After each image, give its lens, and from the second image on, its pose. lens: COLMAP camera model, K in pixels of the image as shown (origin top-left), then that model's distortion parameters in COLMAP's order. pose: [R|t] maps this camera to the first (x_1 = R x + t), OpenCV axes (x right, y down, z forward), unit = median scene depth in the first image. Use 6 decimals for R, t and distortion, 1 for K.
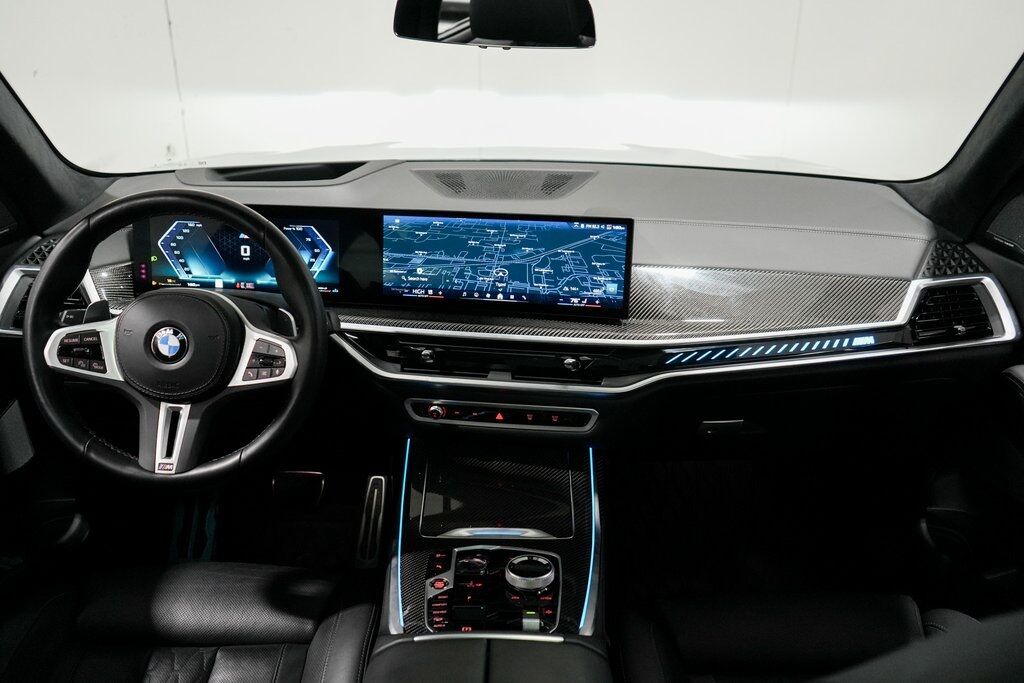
lens RADIAL K [[825.9, 0, 514.1], [0, 825.9, 338.7], [0, 0, 1]] dist [-0.017733, 0.011770]
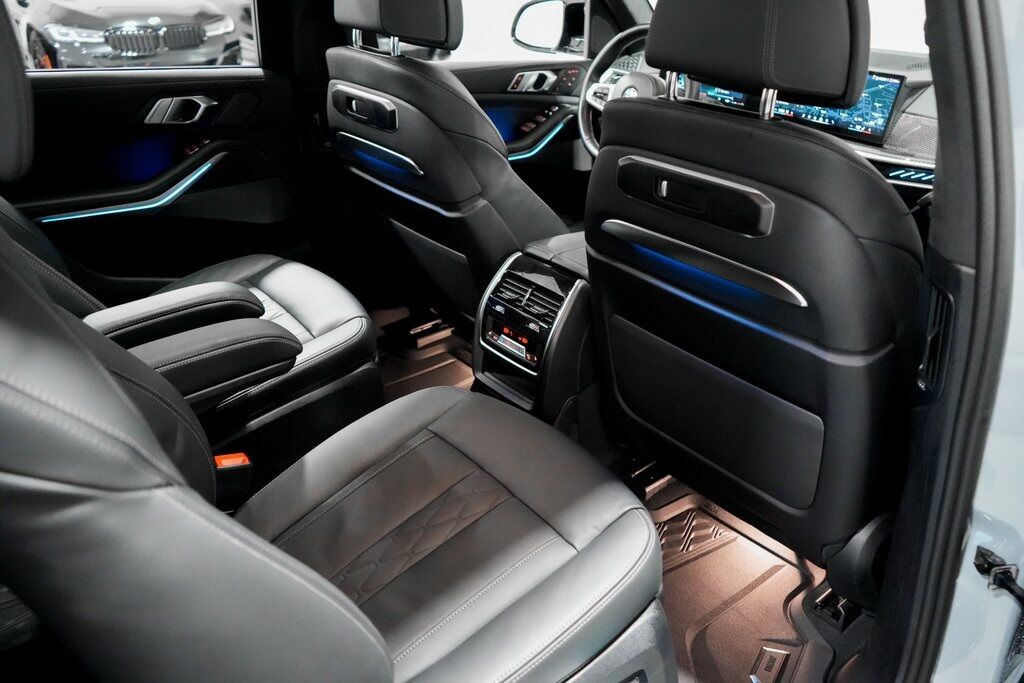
lens RADIAL K [[825.9, 0, 504.7], [0, 825.9, 344.4], [0, 0, 1]] dist [-0.017733, 0.011770]
pose [[0.622910, 0.347647, -0.700803, 0.878811], [-0.307569, 0.932523, 0.189214, 0.243855], [0.719295, 0.097682, 0.687803, -0.492205]]
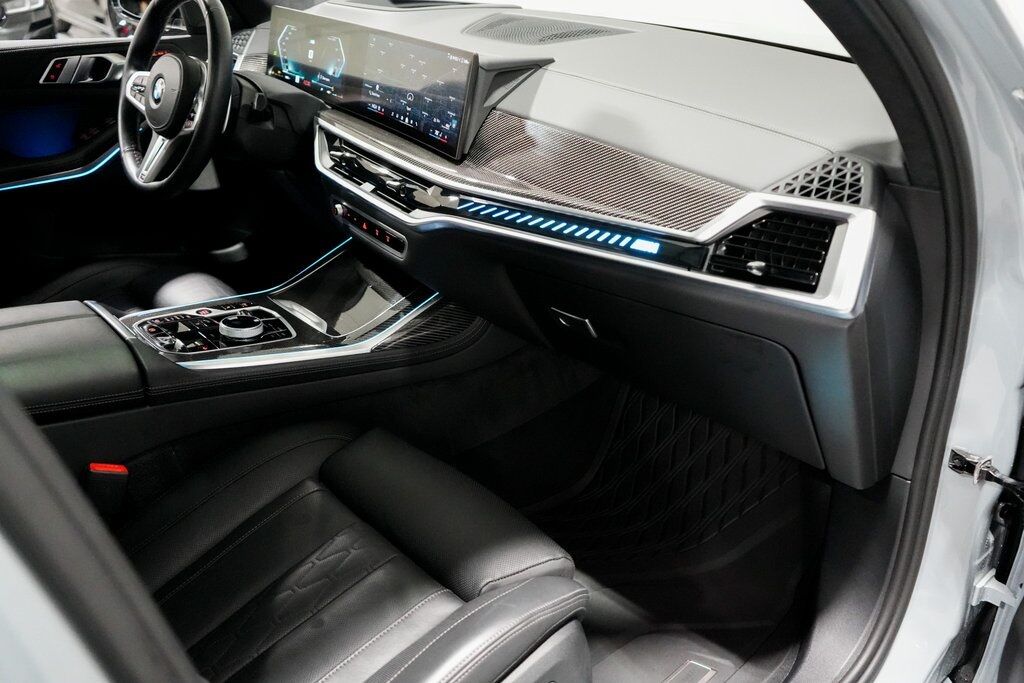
lens RADIAL K [[884.3, 0, 510.0], [0, 884.3, 345.6], [0, 0, 1]] dist [-0.025601, 0.014132]
pose [[0.663926, 0.331956, -0.670080, 0.931636], [-0.286724, 0.940590, 0.181876, -0.023833], [0.690646, 0.071376, 0.719662, 0.310007]]
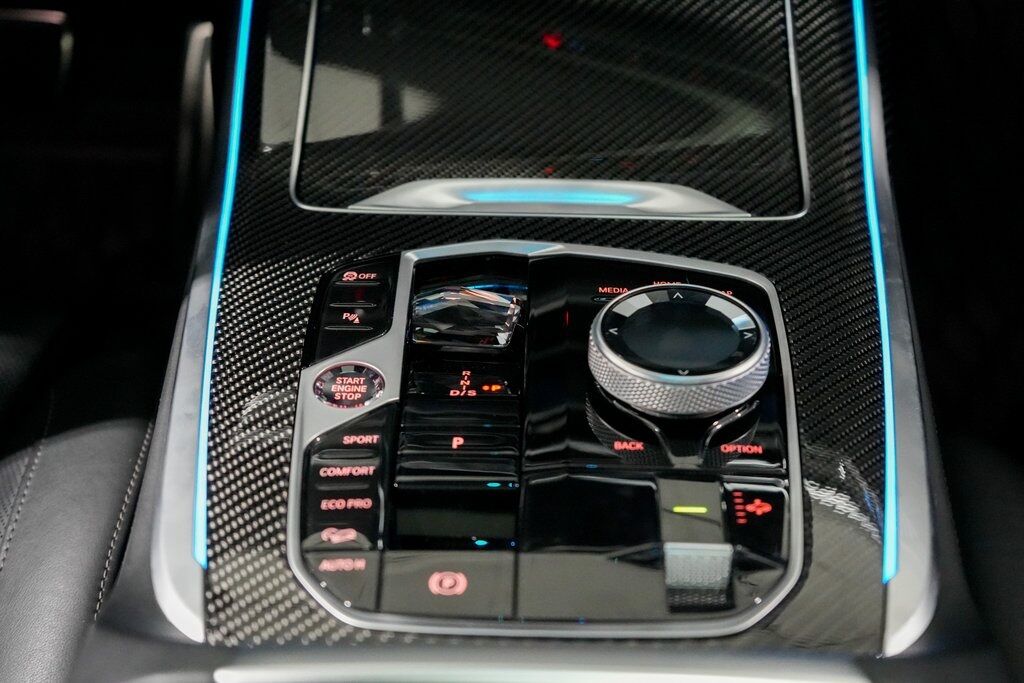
lens RADIAL K [[1464.9, 0, 510.8], [0, 1464.9, 343.7], [0, 0, 1]] dist [0.082809, 0.000000]
pose [[0.999791, 0.011501, -0.016898, -0.023667], [-0.004949, 0.938286, 0.345824, 0.094646], [0.019833, -0.345668, 0.938147, 0.452864]]
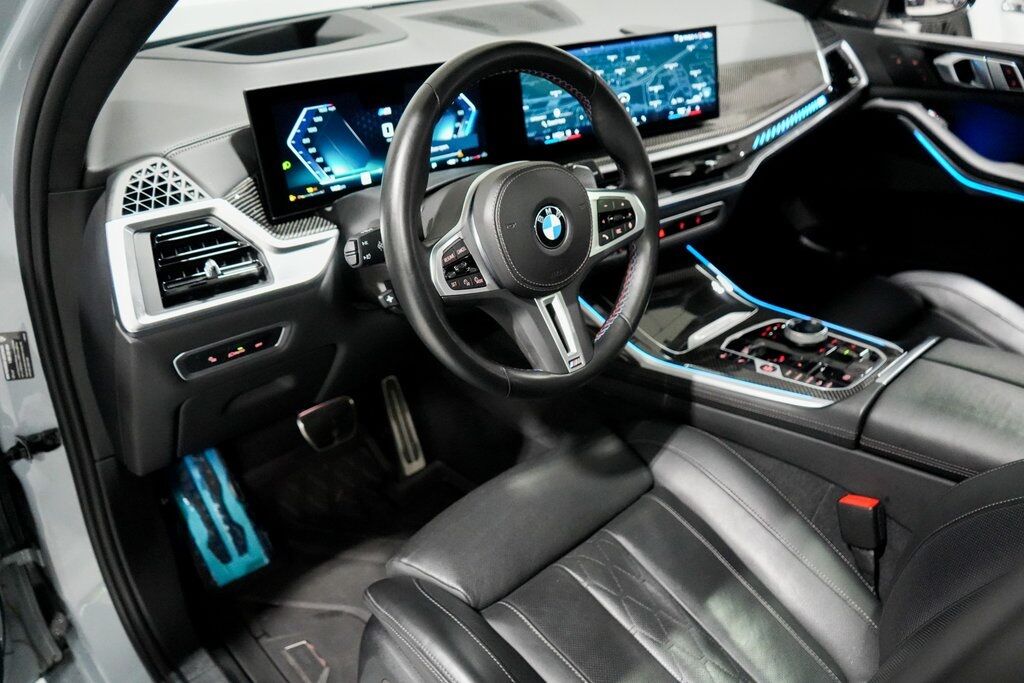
lens RADIAL K [[825.9, 0, 514.3], [0, 825.9, 338.3], [0, 0, 1]] dist [-0.017733, 0.011770]
pose [[0.721178, -0.348695, 0.598593, -0.834320], [0.249141, 0.936819, 0.245558, -0.086890], [-0.646399, -0.027956, 0.762488, 0.307451]]
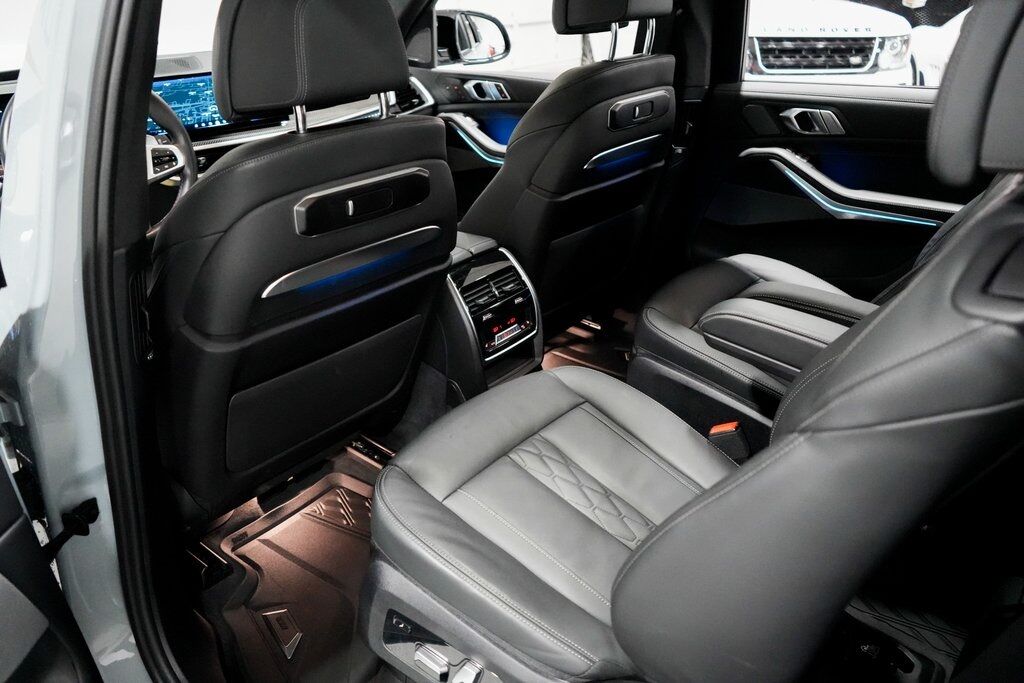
lens RADIAL K [[825.9, 0, 527.8], [0, 825.9, 335.5], [0, 0, 1]] dist [-0.017733, 0.011770]
pose [[0.595037, -0.346867, 0.724993, -1.029483], [0.307045, 0.931757, 0.193784, 0.227202], [-0.742734, 0.107297, 0.660934, -0.549340]]
